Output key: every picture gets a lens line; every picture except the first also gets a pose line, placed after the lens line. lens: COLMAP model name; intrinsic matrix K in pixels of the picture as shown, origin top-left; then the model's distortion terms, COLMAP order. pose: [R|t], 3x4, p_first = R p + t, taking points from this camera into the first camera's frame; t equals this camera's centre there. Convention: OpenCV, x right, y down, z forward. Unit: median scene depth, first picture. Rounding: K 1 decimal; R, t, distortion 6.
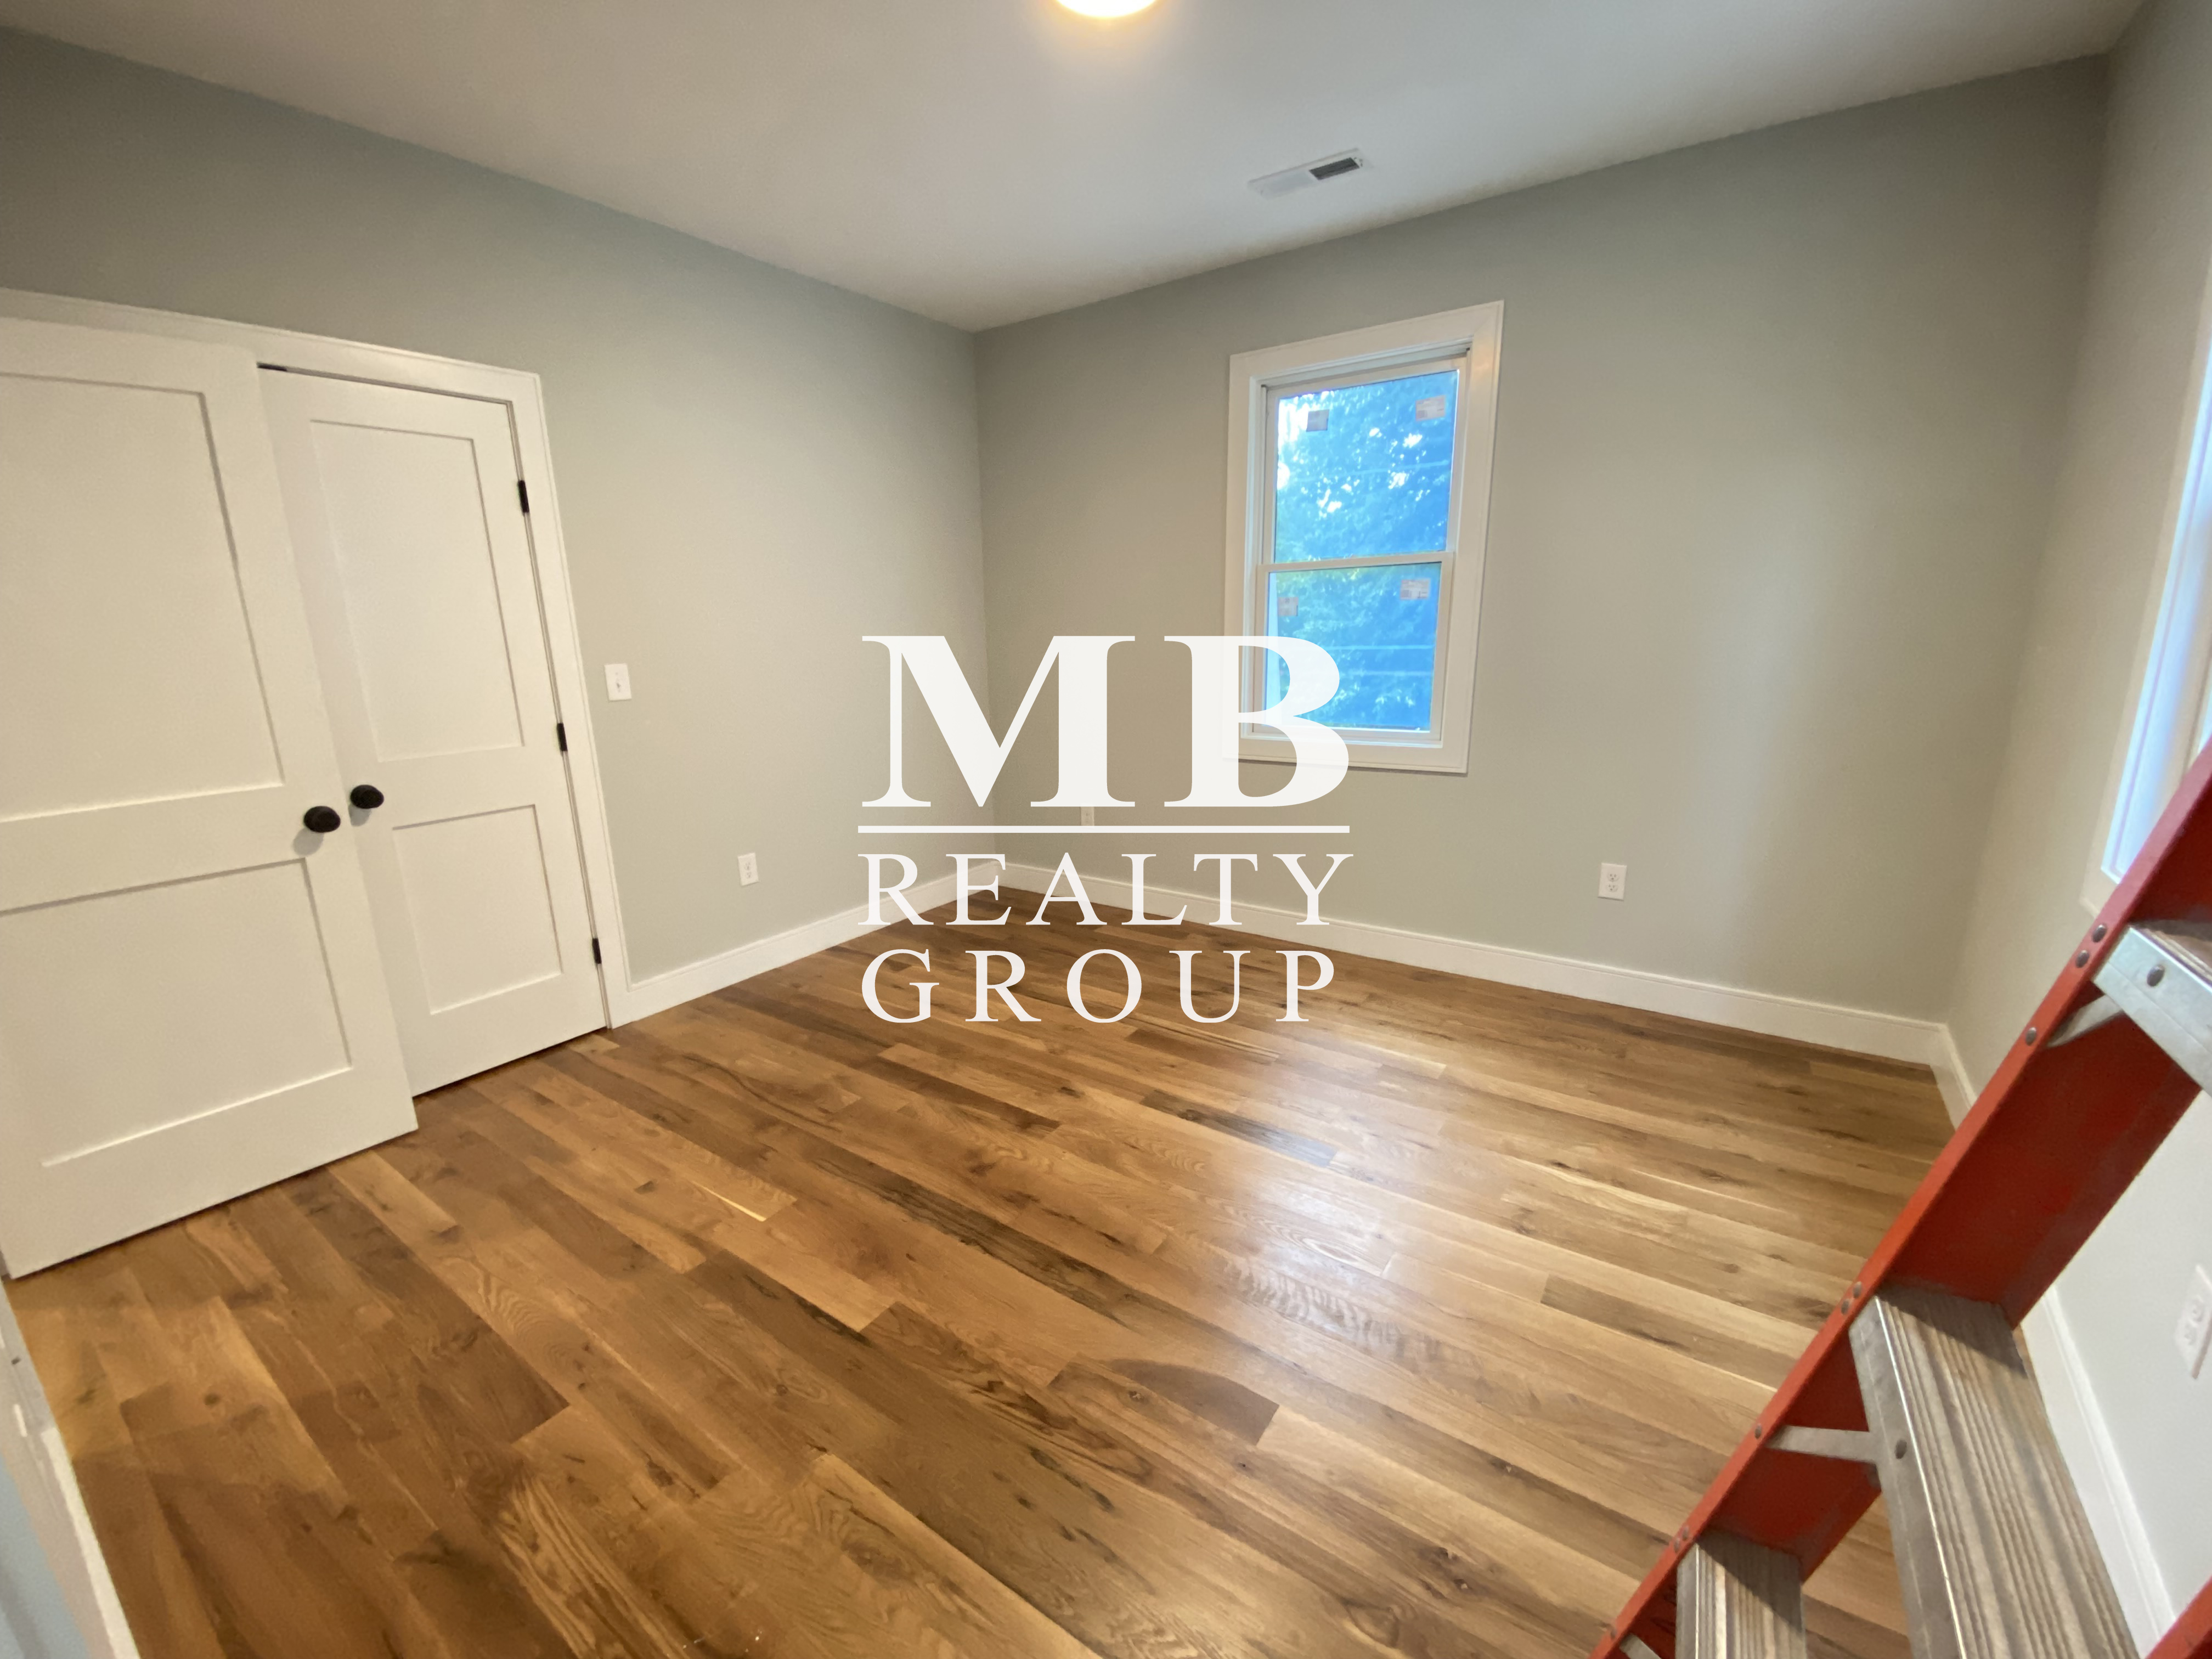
lens RADIAL K [[899.4, 0, 1112.2], [0, 899.4, 832.5], [0, 0, 1]] dist [0.014600, -0.016832]
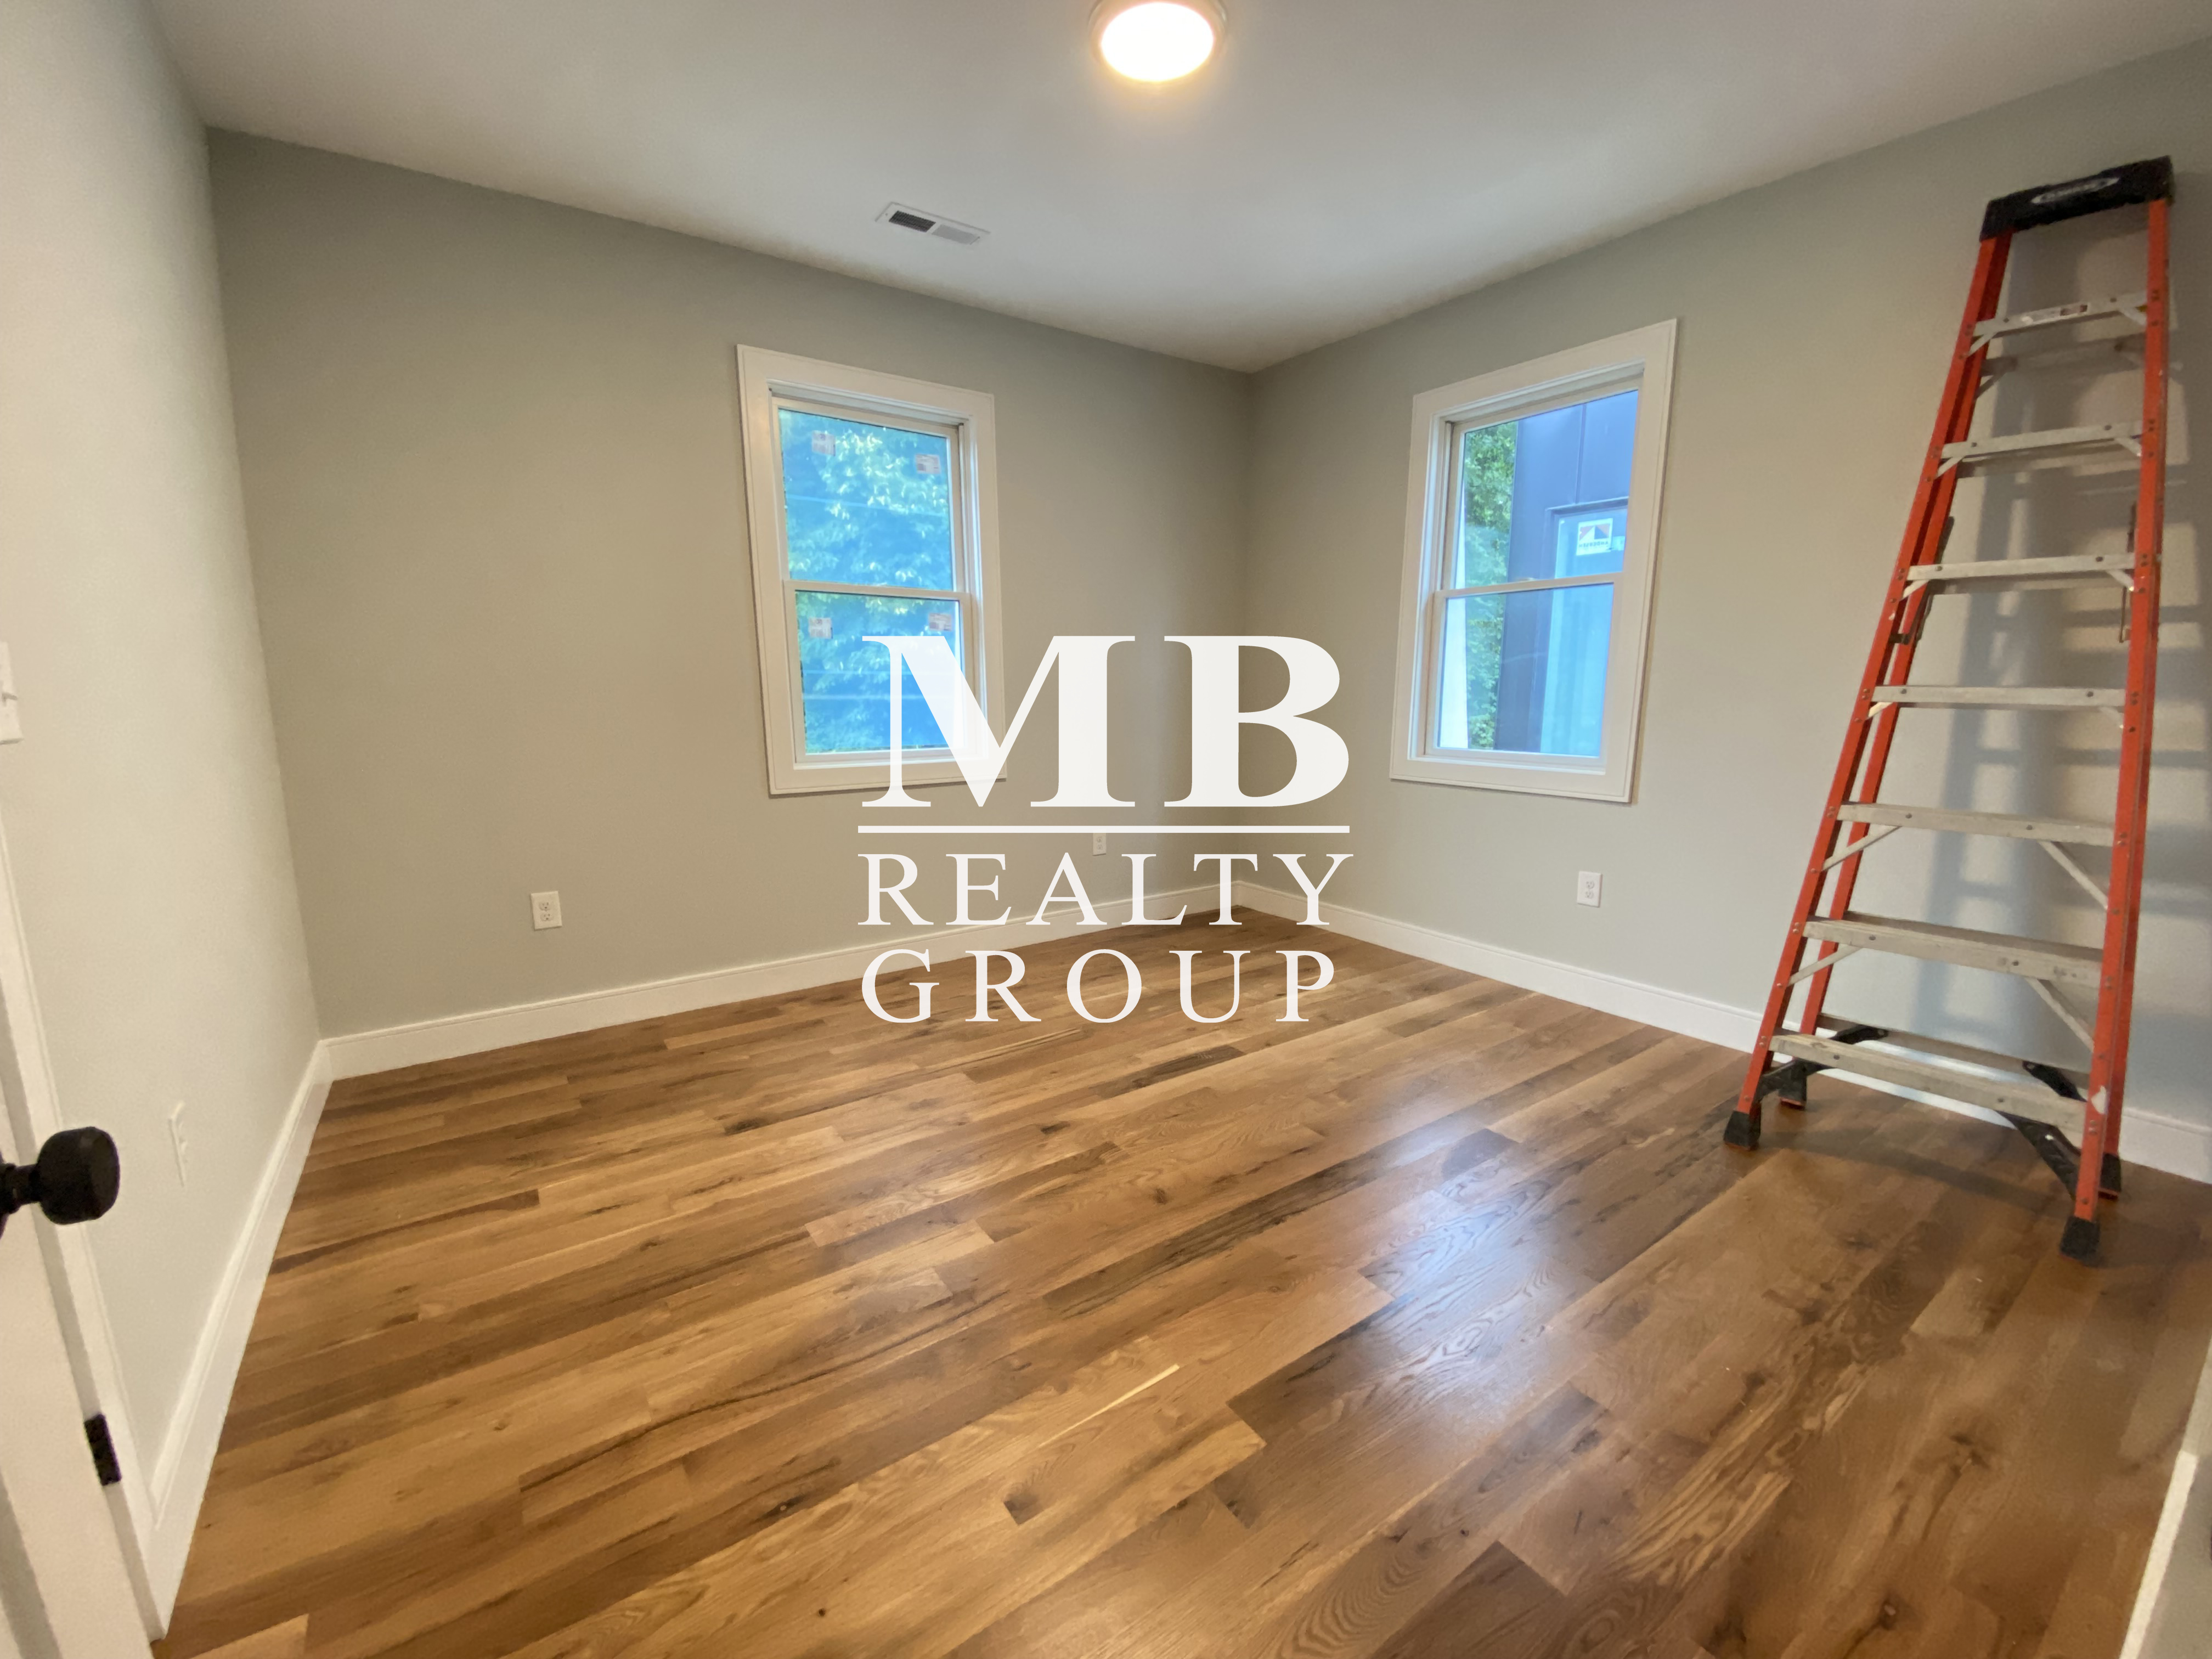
lens RADIAL K [[899.4, 0, 1112.2], [0, 899.4, 832.5], [0, 0, 1]] dist [0.014600, -0.016832]
pose [[0.350280, -0.133243, 0.927119, -0.910936], [0.210432, 0.975721, 0.060723, -0.050098], [-0.912701, 0.173825, 0.369814, 0.612414]]
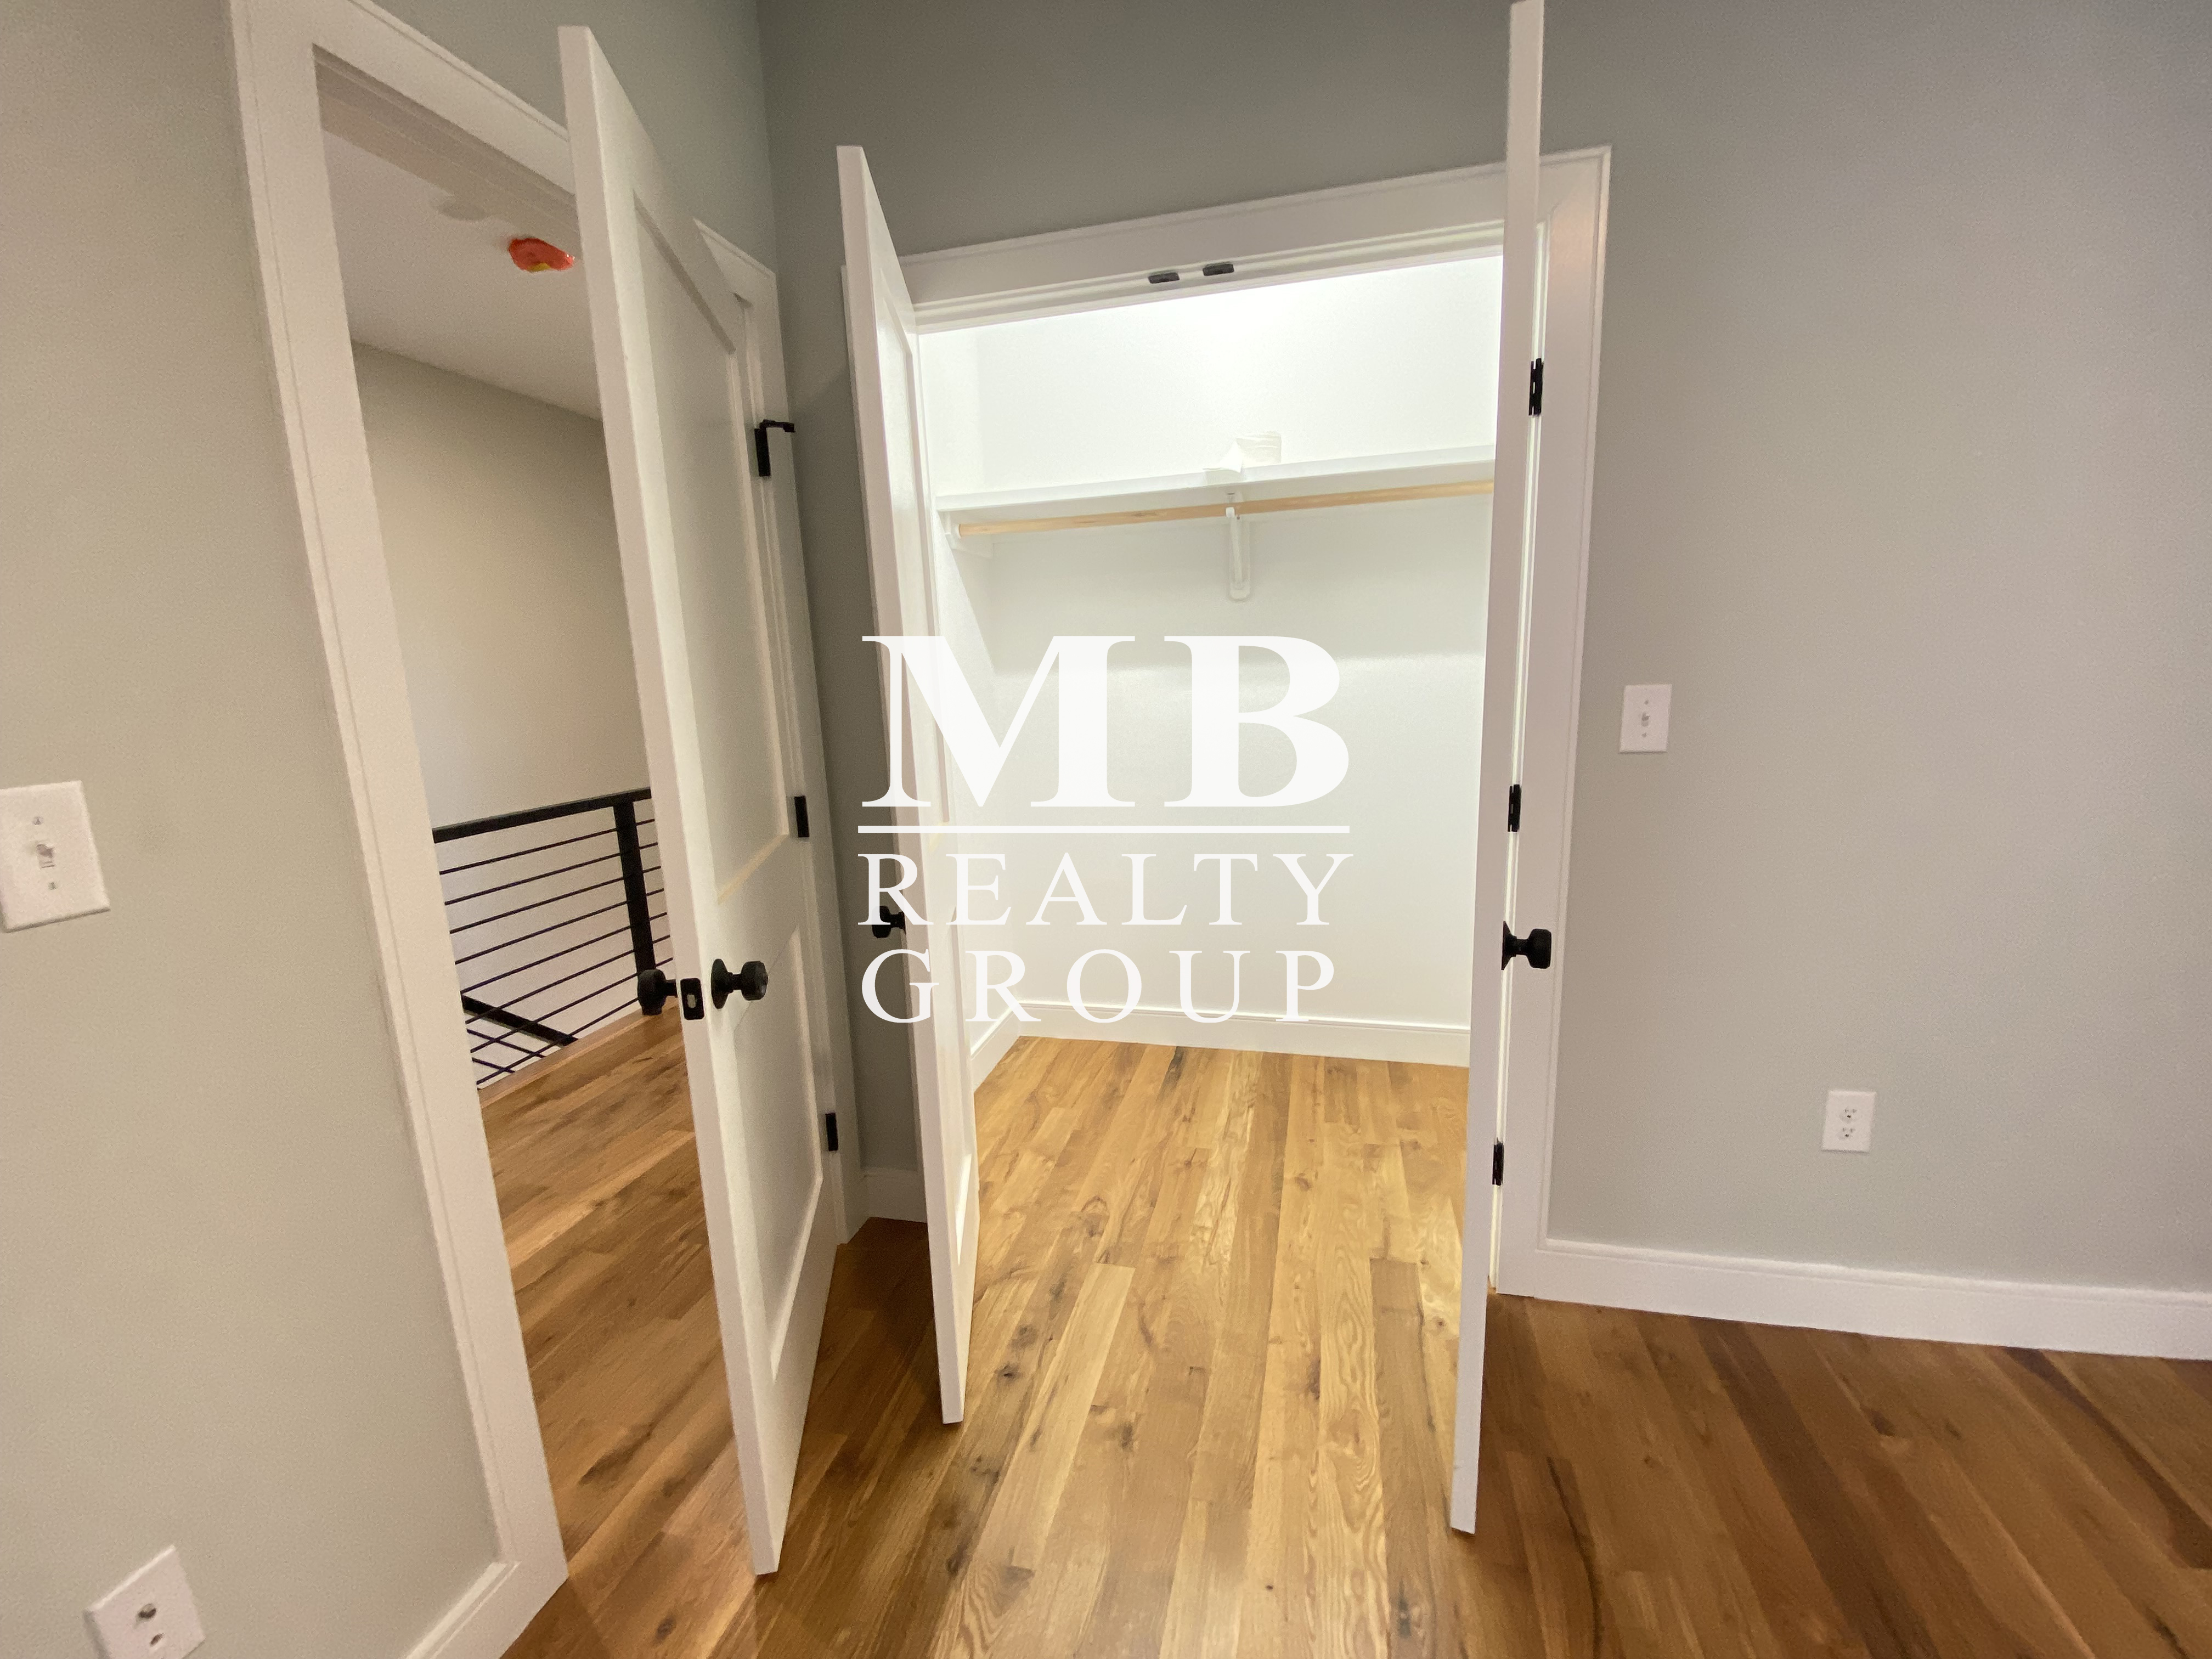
lens RADIAL K [[899.4, 0, 1112.2], [0, 899.4, 832.5], [0, 0, 1]] dist [0.014600, -0.016832]
pose [[0.360228, 0.189078, -0.913502, -0.205153], [-0.189010, 0.973727, 0.127009, -0.136246], [0.913516, 0.126909, 0.386501, 0.653063]]
